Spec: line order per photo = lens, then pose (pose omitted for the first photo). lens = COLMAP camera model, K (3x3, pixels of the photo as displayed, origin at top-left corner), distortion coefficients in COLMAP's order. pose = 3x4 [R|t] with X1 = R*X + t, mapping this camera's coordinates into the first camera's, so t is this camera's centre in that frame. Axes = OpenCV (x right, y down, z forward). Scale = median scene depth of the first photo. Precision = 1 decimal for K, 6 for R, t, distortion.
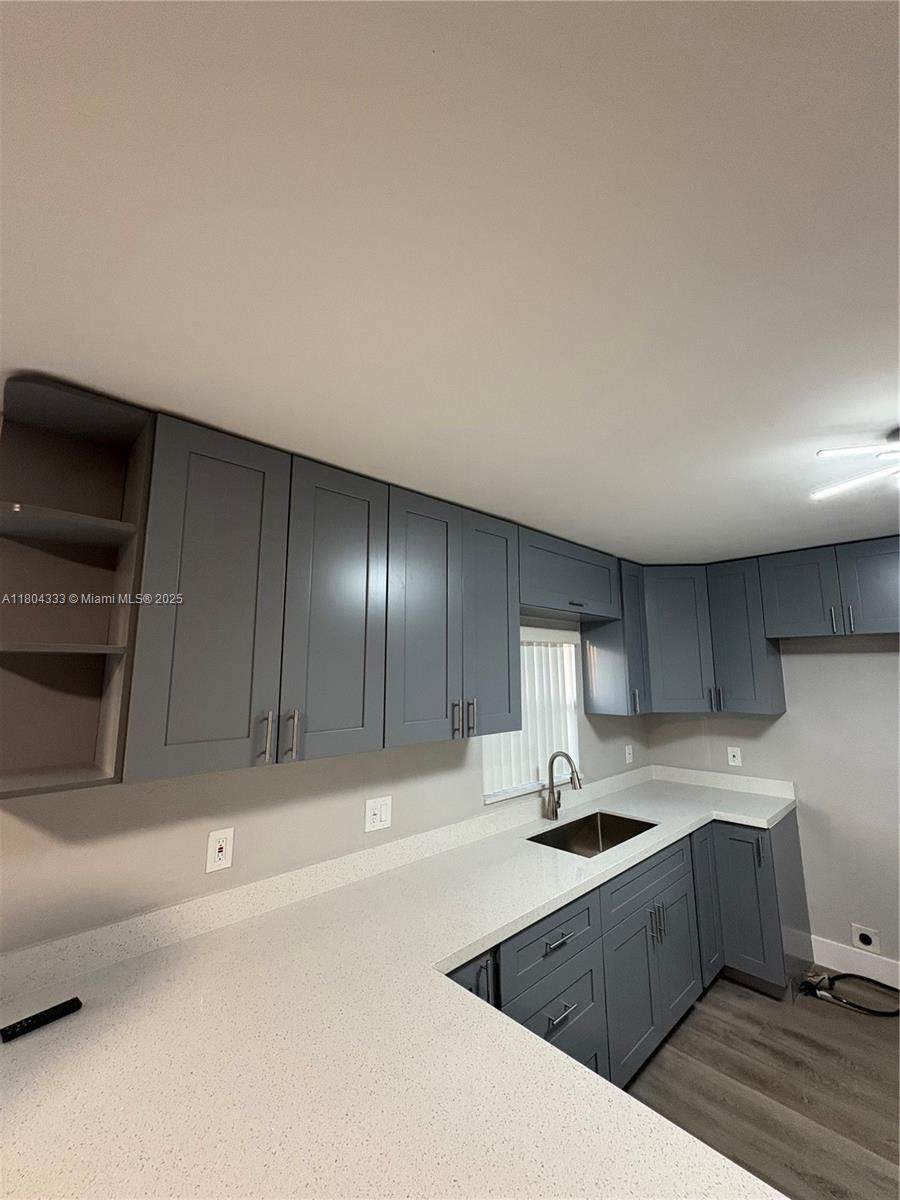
lens RADIAL K [[477.7, 0, 450.0], [0, 477.7, 600.0], [0, 0, 1]] dist [-0.000758, -0.000170]
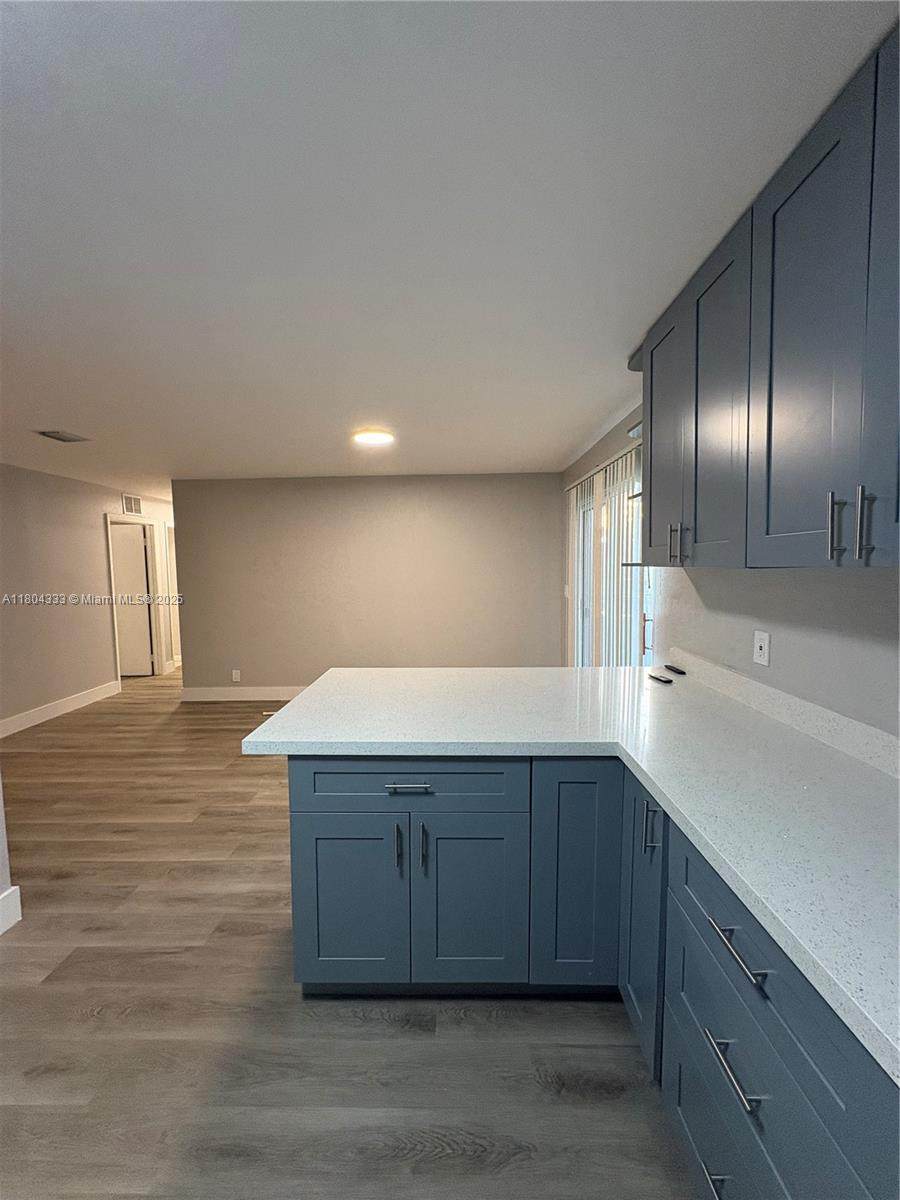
lens RADIAL K [[477.7, 0, 450.0], [0, 477.7, 600.0], [0, 0, 1]] dist [-0.000758, -0.000170]
pose [[-0.691985, 0.071986, -0.718314, 0.562780], [0.130177, 0.991148, -0.026077, 0.231715], [0.710078, -0.111553, -0.695230, 0.859952]]
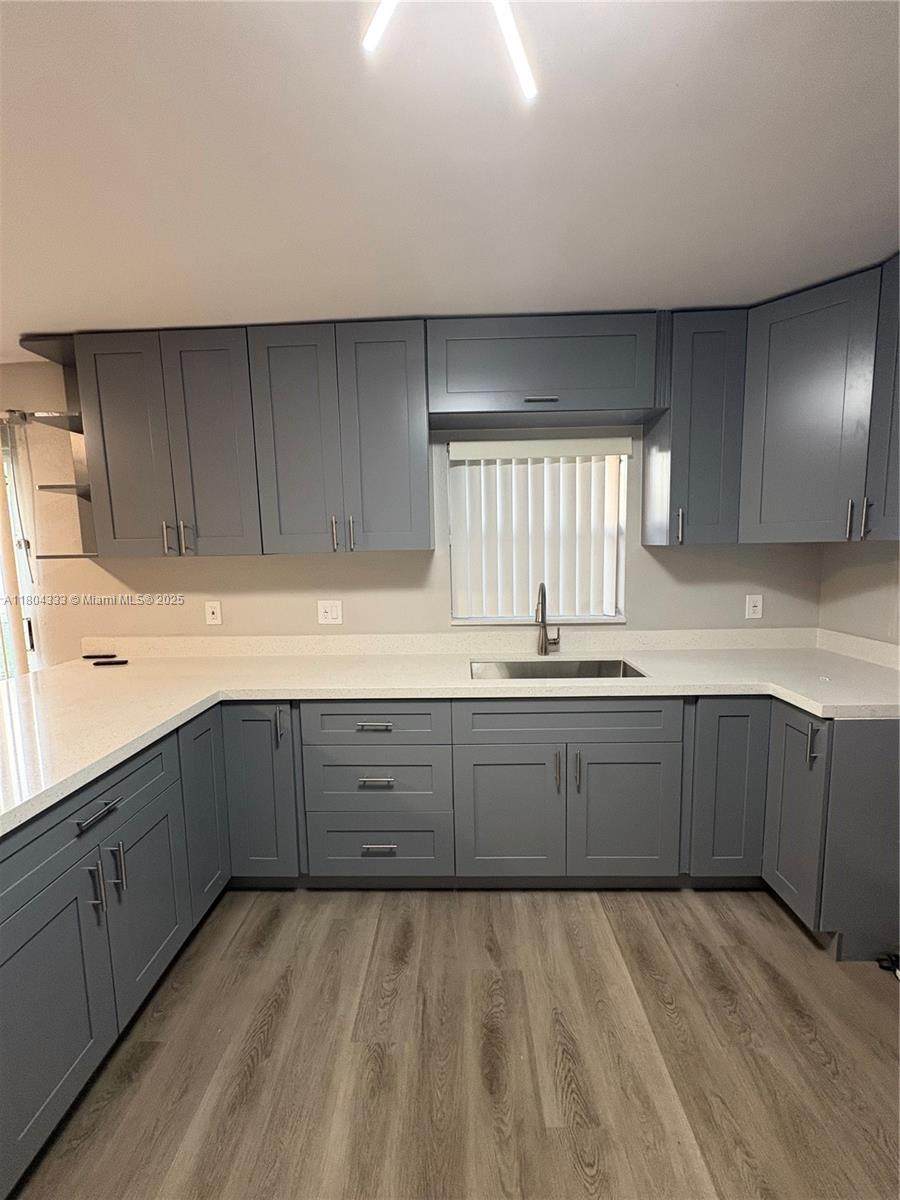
lens RADIAL K [[485.1, 0, 450.0], [0, 485.1, 600.0], [0, 0, 1]] dist [-0.000462, -0.000060]
pose [[0.712611, 0.073213, -0.697729, 0.823150], [0.124480, 0.965564, 0.228451, 0.139483], [0.690428, -0.249650, 0.678958, 0.305356]]
